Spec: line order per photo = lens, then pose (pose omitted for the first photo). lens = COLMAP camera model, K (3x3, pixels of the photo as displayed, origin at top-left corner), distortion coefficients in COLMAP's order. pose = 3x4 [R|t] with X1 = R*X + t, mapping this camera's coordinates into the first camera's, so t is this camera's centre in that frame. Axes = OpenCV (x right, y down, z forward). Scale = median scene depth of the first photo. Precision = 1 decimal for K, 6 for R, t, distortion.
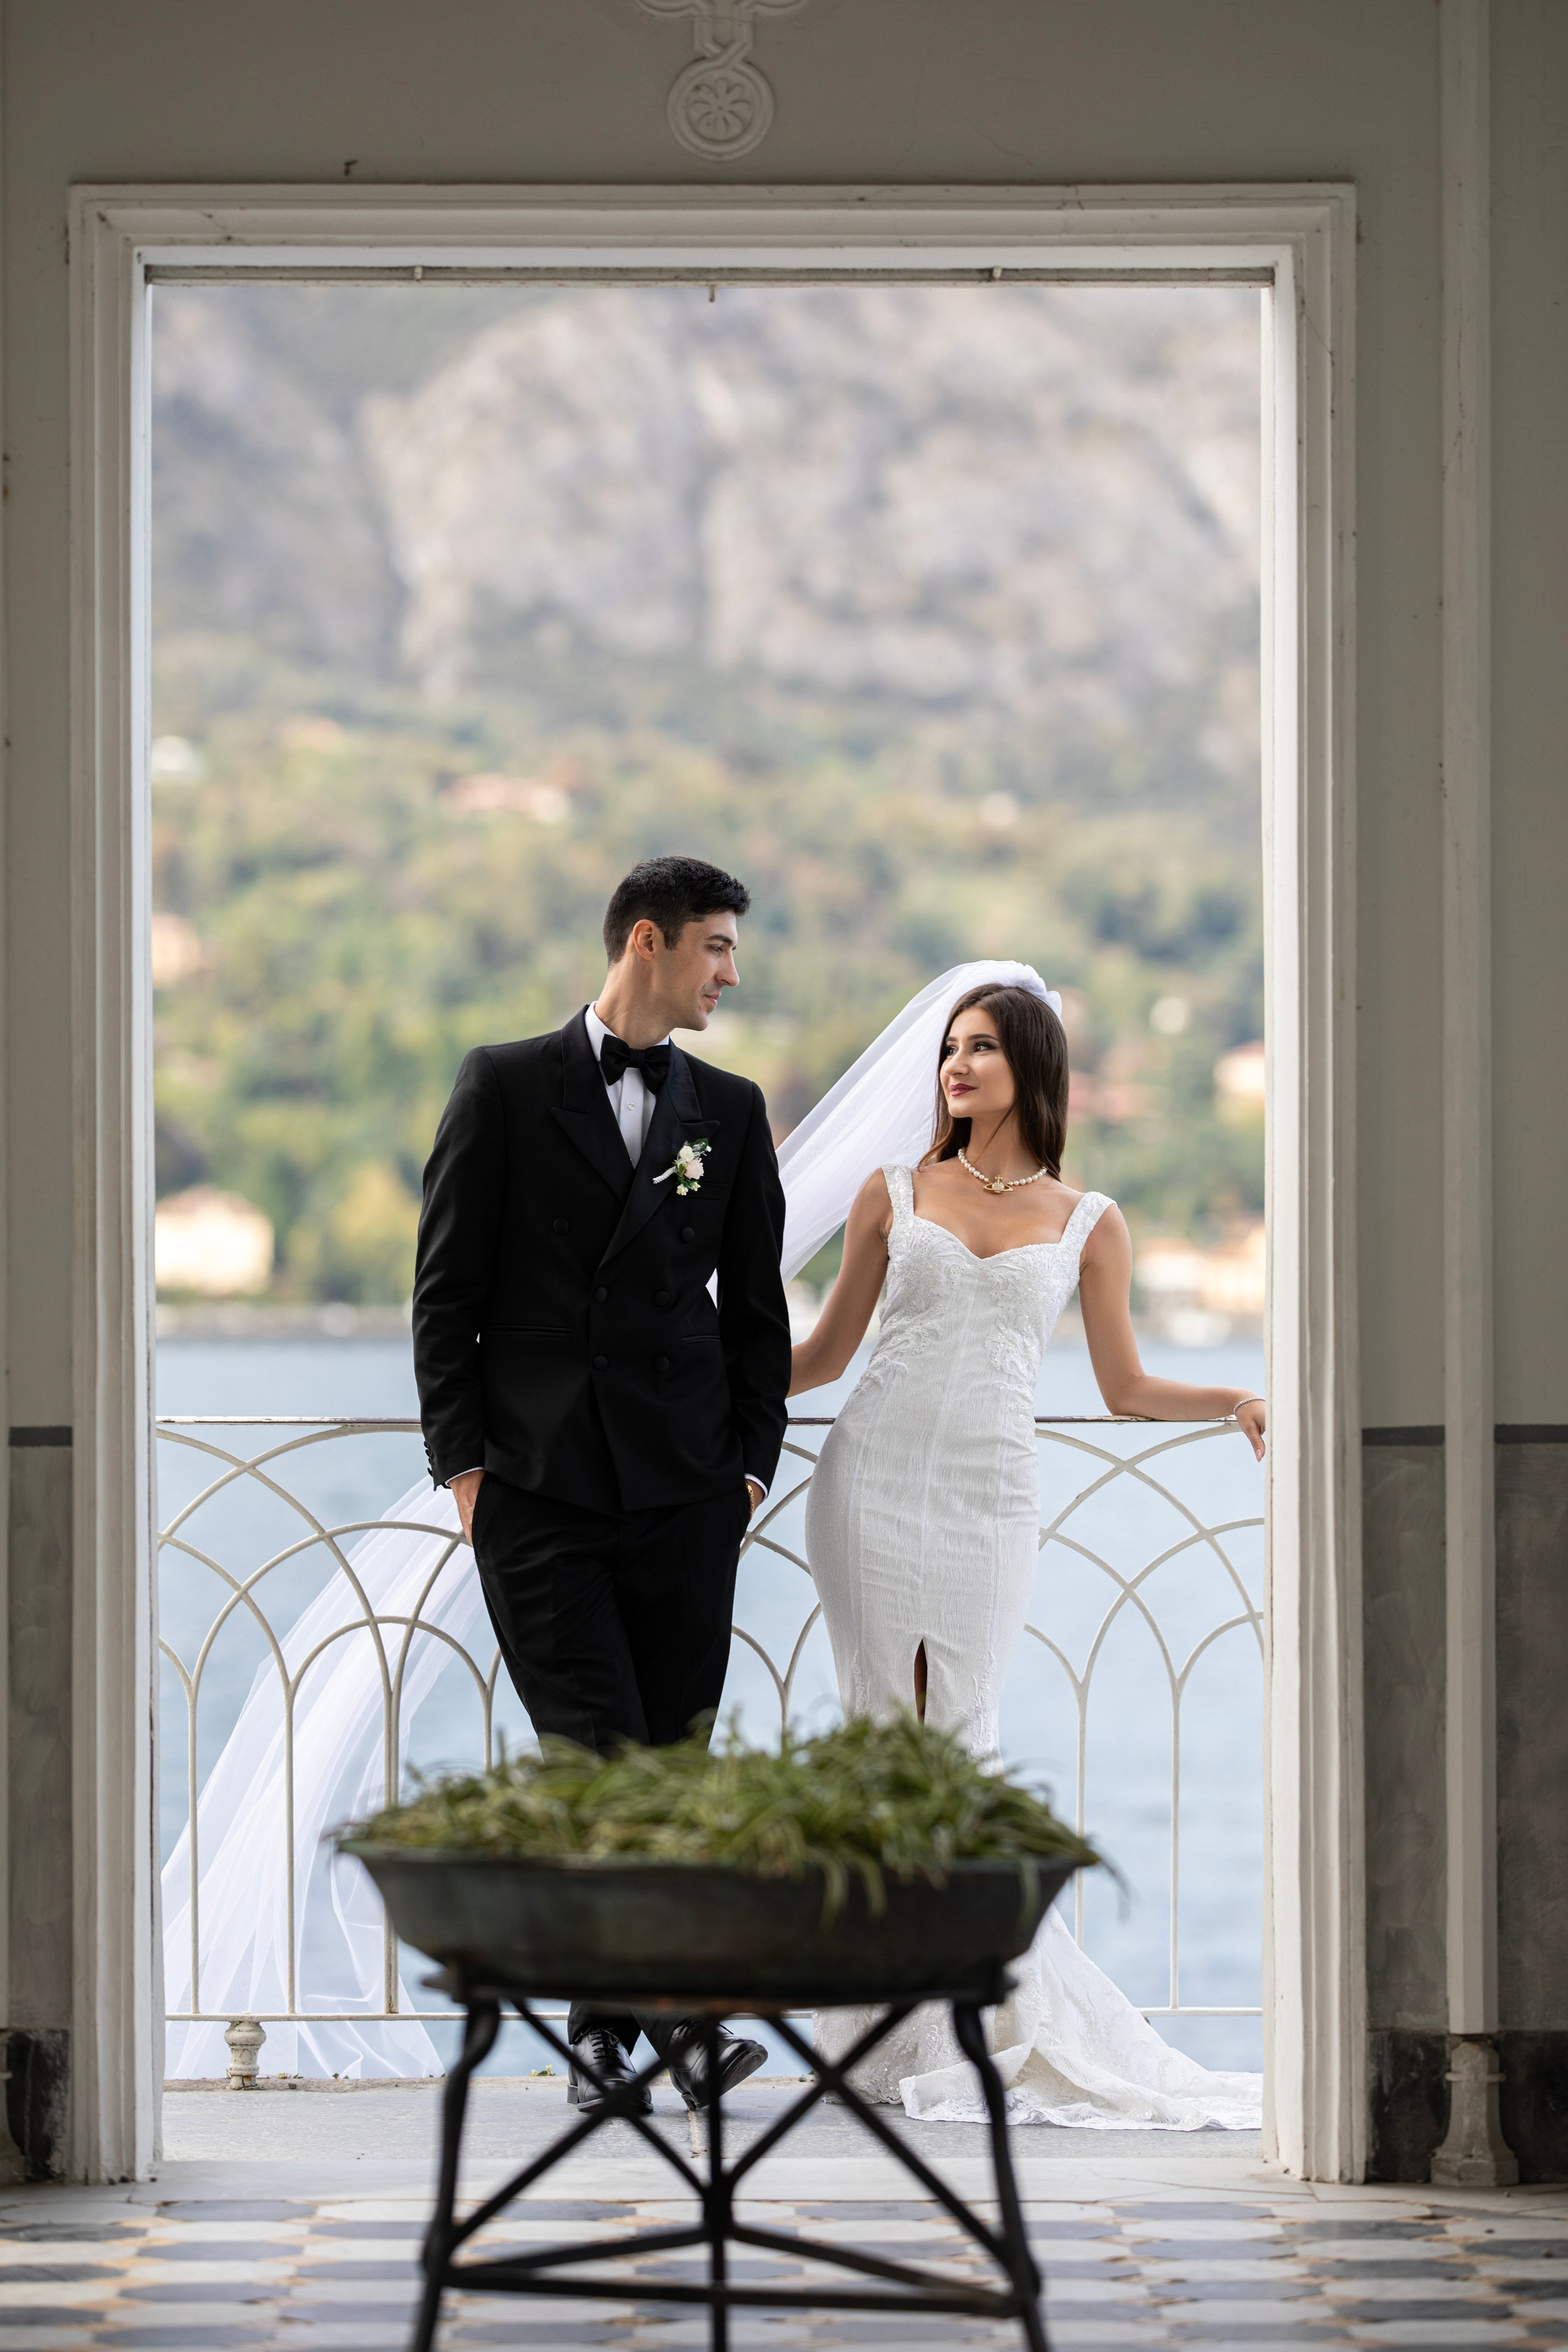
lens RADIAL K [[11187.7, 0, 795.3], [0, 11187.7, 1187.3], [0, 0, 1]] dist [-2.187680, 0.000000]
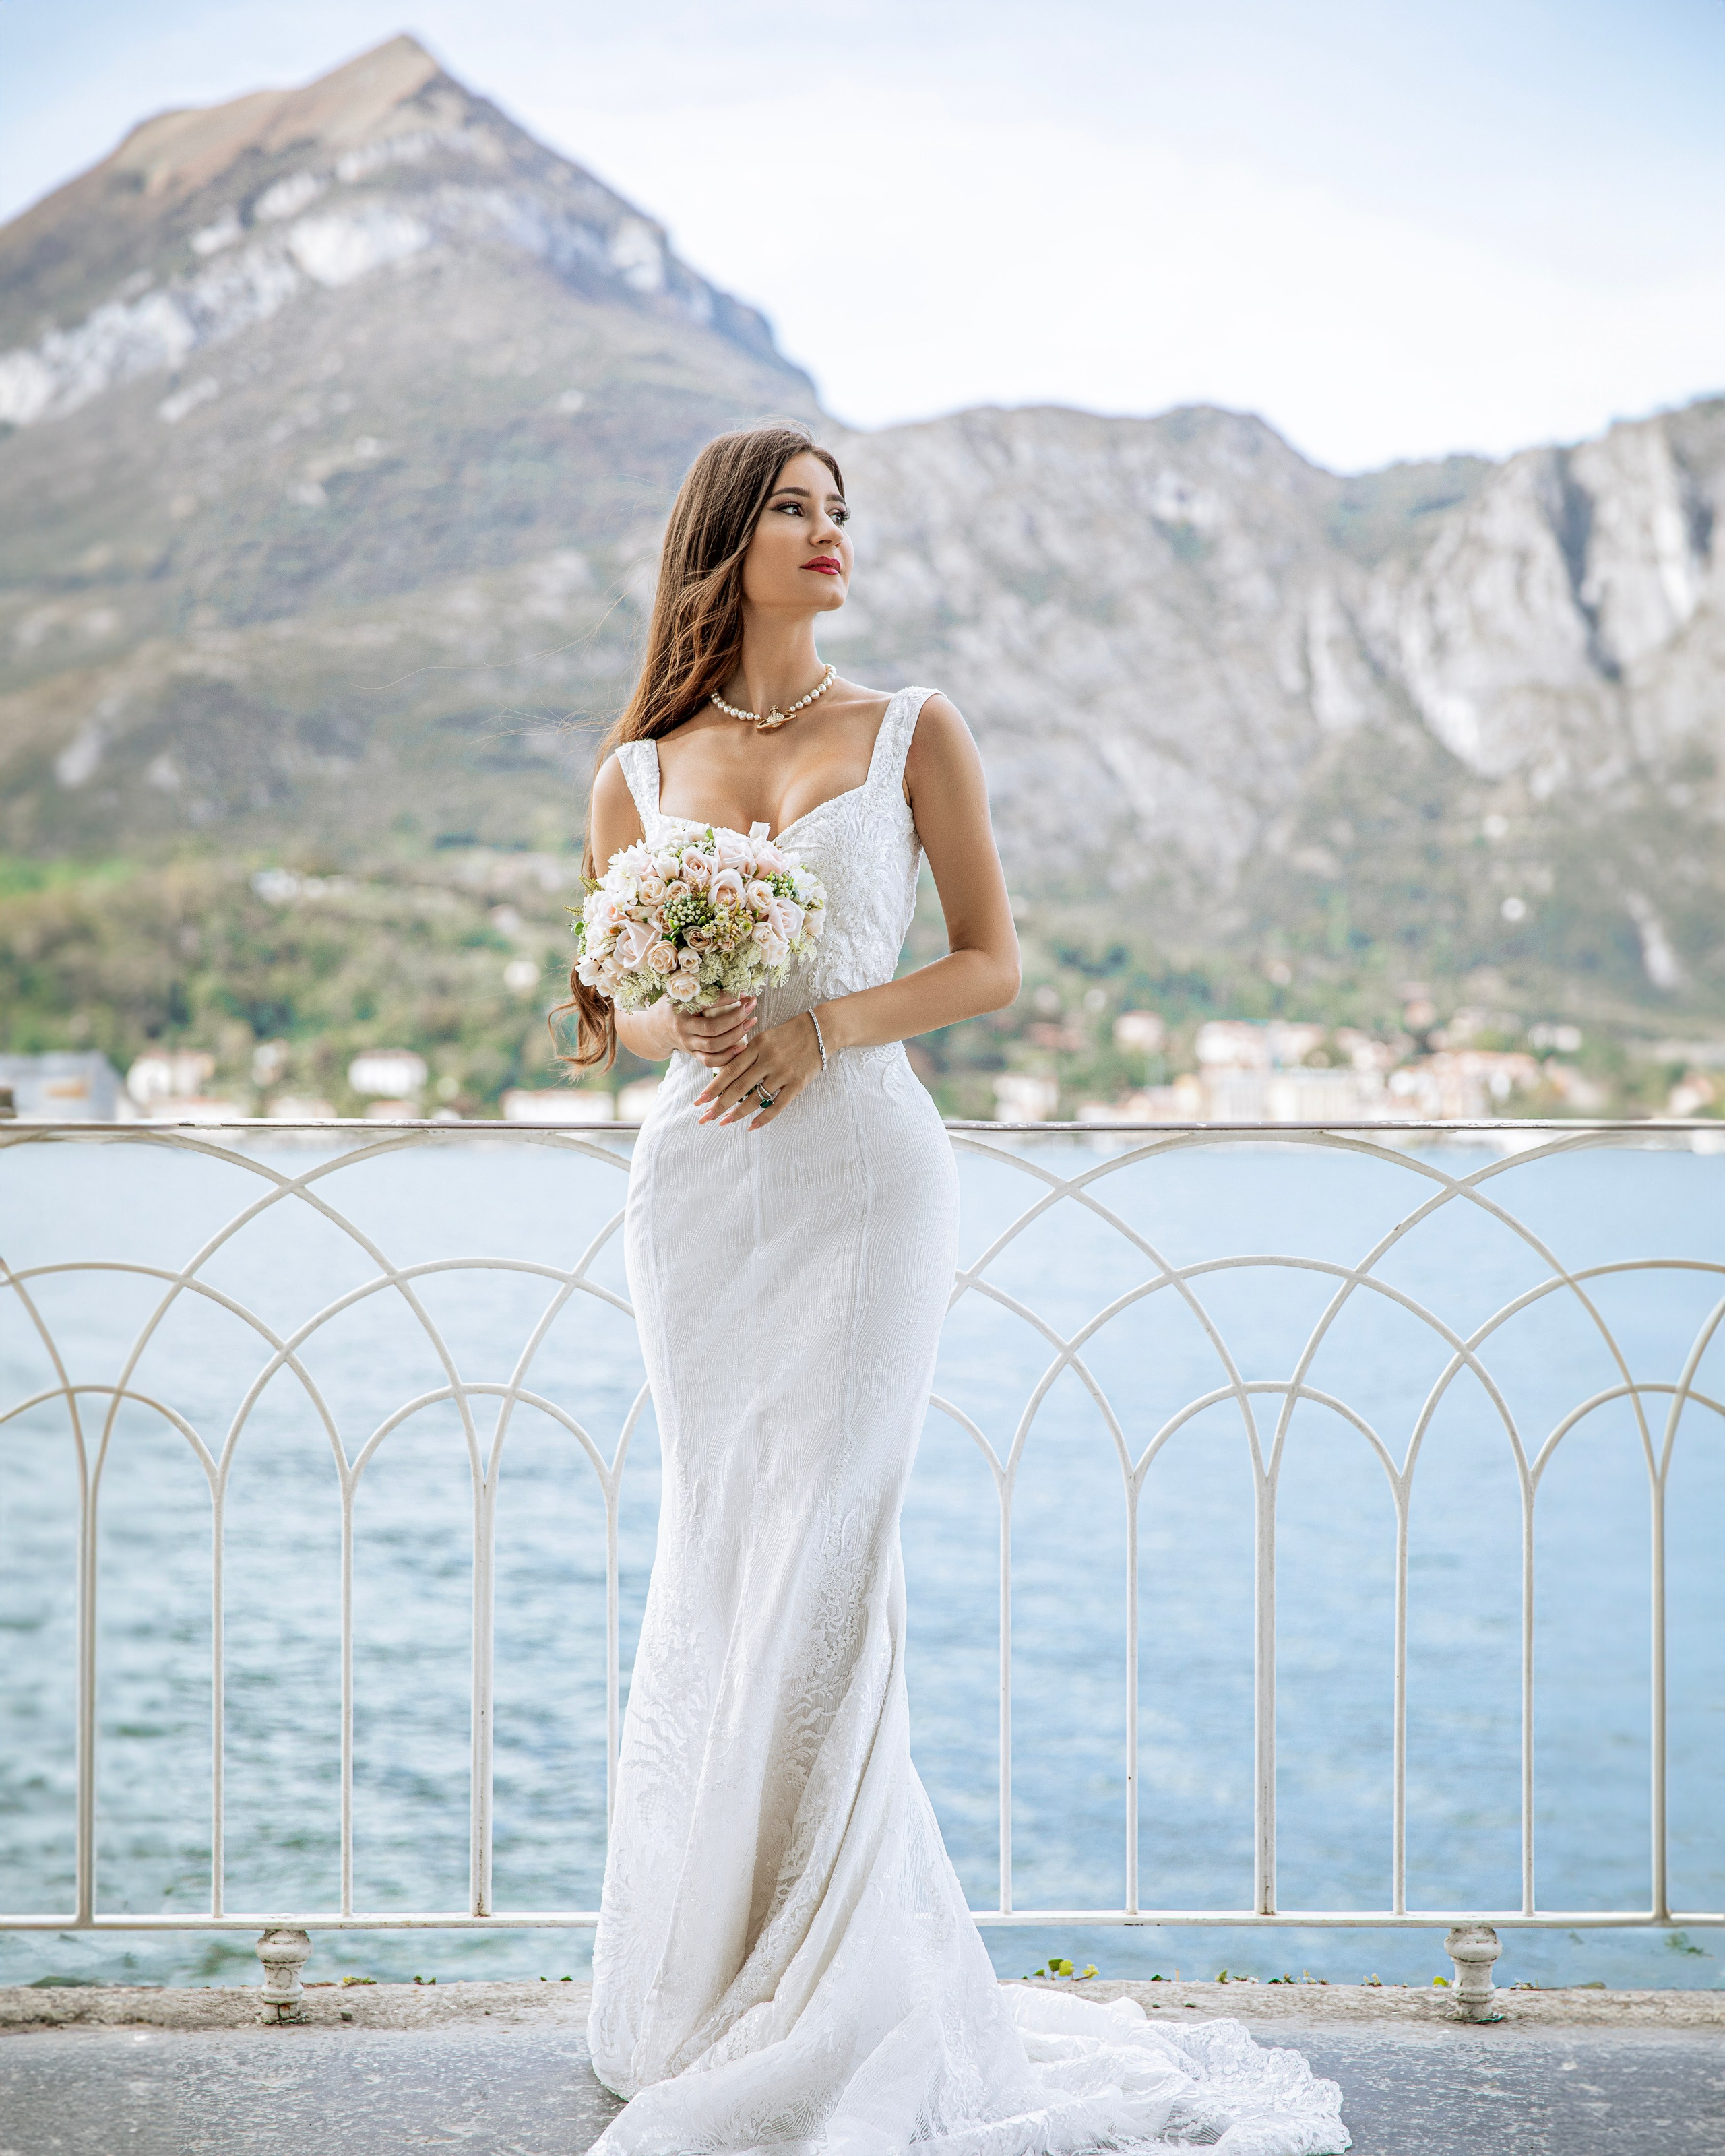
lens RADIAL K [[4518.4, 0, 864.6], [0, 4518.4, 1083.5], [0, 0, 1]] dist [0.307093, 0.000000]
pose [[0.999922, 0.003979, -0.011846, -0.004979], [-0.004003, 0.999990, -0.001970, 0.013381], [0.011838, 0.002018, 0.999928, 0.494986]]
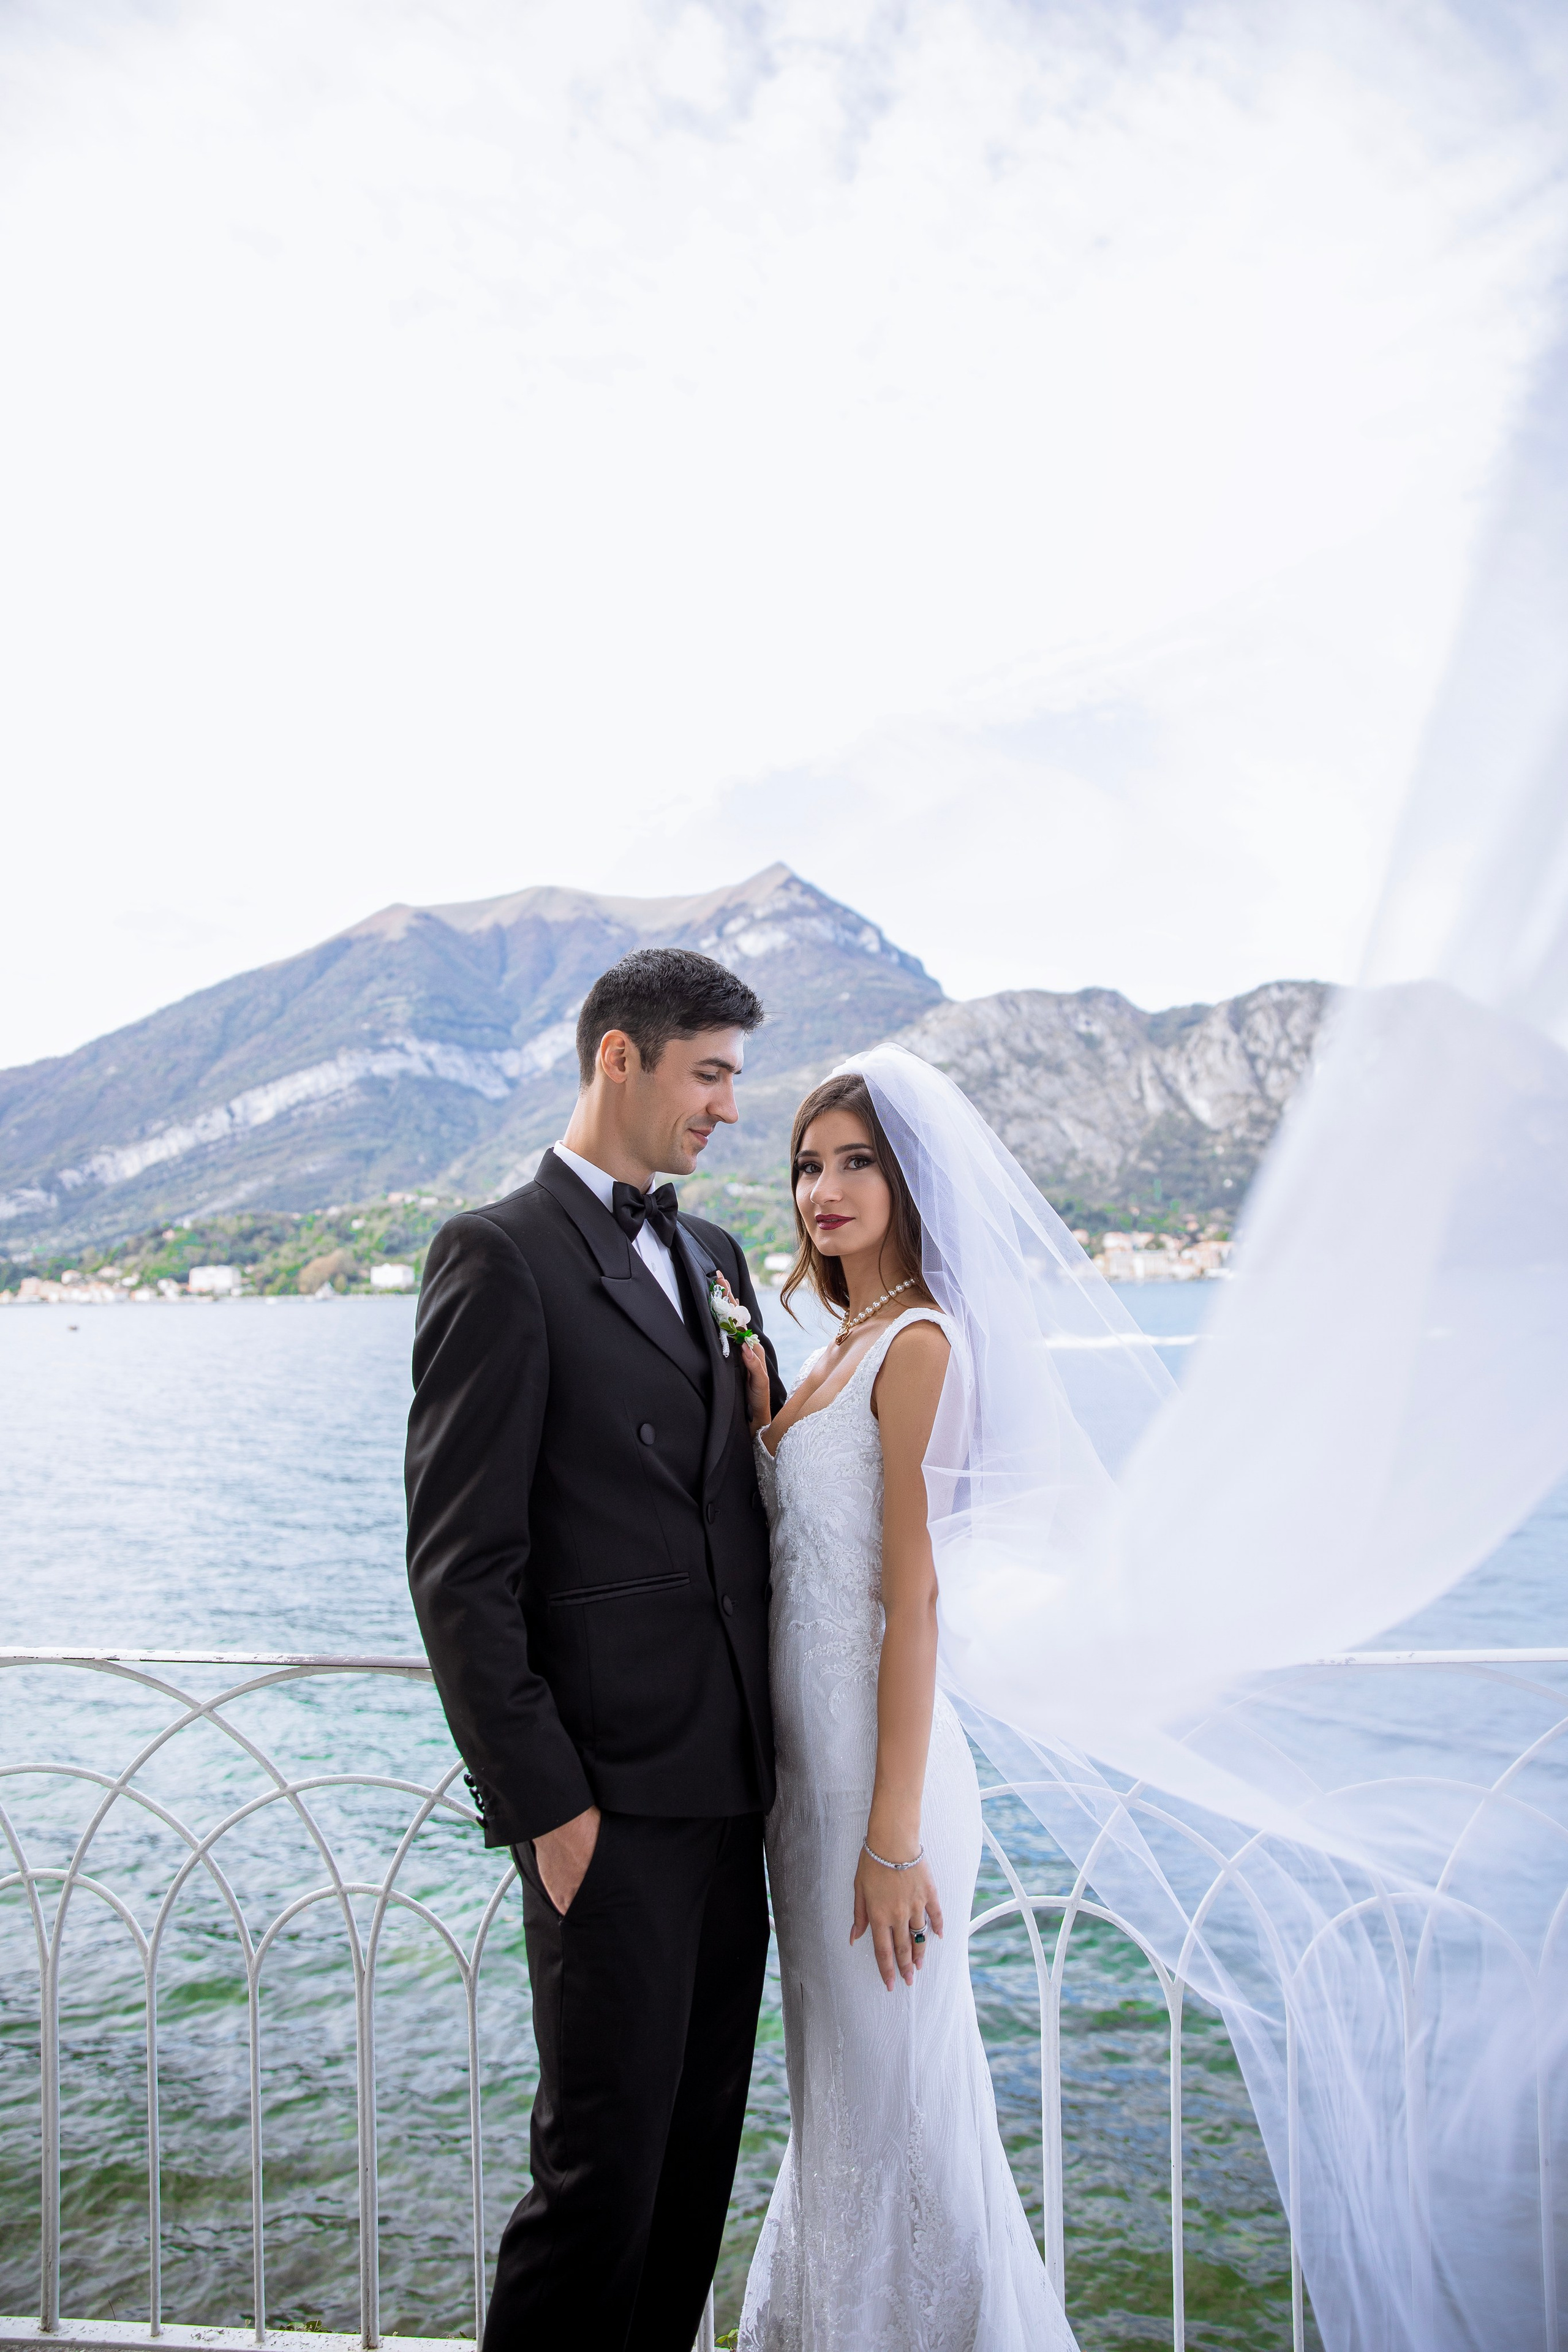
lens RADIAL K [[1637.0, 0, 802.4], [0, 1637.0, 1173.1], [0, 0, 1]] dist [-0.074332, -0.000671]
pose [[0.992717, -0.028486, -0.117050, 0.012191], [0.022489, 0.998382, -0.052235, -0.008212], [0.118348, 0.049222, 0.991751, 0.885702]]
